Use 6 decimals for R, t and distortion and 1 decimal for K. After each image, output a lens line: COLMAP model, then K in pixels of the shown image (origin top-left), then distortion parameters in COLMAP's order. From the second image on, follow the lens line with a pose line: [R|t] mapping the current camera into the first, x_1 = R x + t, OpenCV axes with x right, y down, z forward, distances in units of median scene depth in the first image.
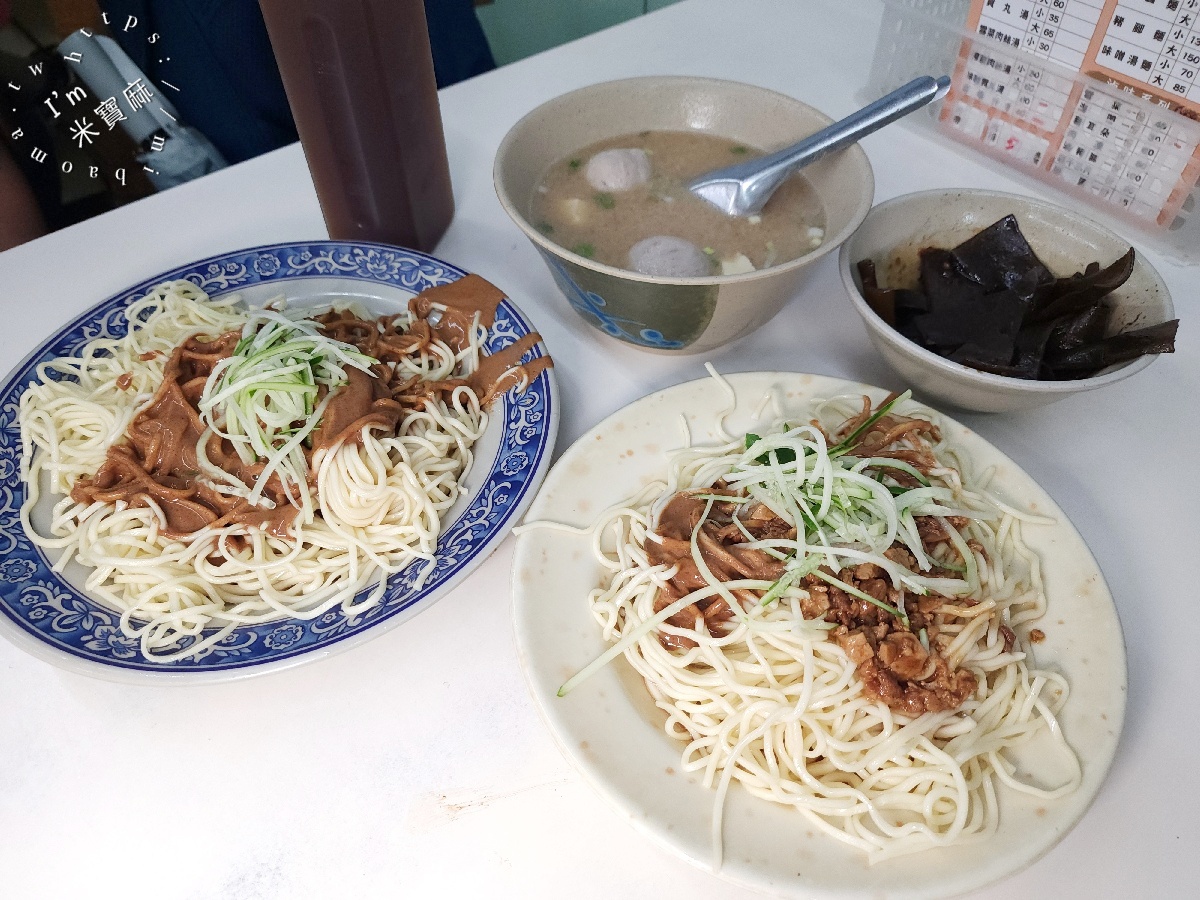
lens RADIAL K [[822.1, 0, 600.0], [0, 822.1, 450.0], [0, 0, 1]] dist [-0.046094, 0.000842]
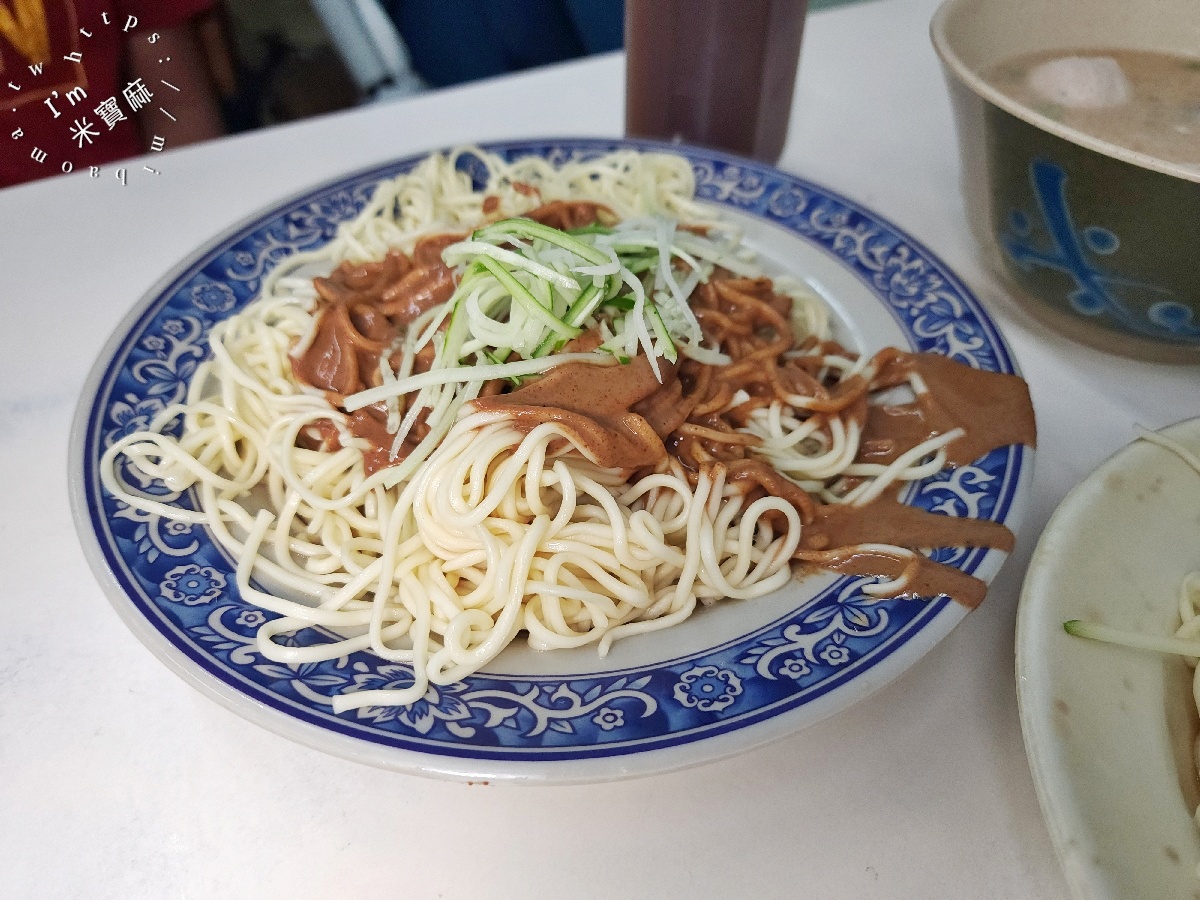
lens RADIAL K [[822.1, 0, 600.0], [0, 822.1, 450.0], [0, 0, 1]] dist [-0.046094, 0.000842]
pose [[0.512966, 0.605769, -0.608202, 0.062019], [-0.644507, 0.739778, 0.193232, -0.128459], [0.566989, 0.292869, 0.769903, 0.547208]]
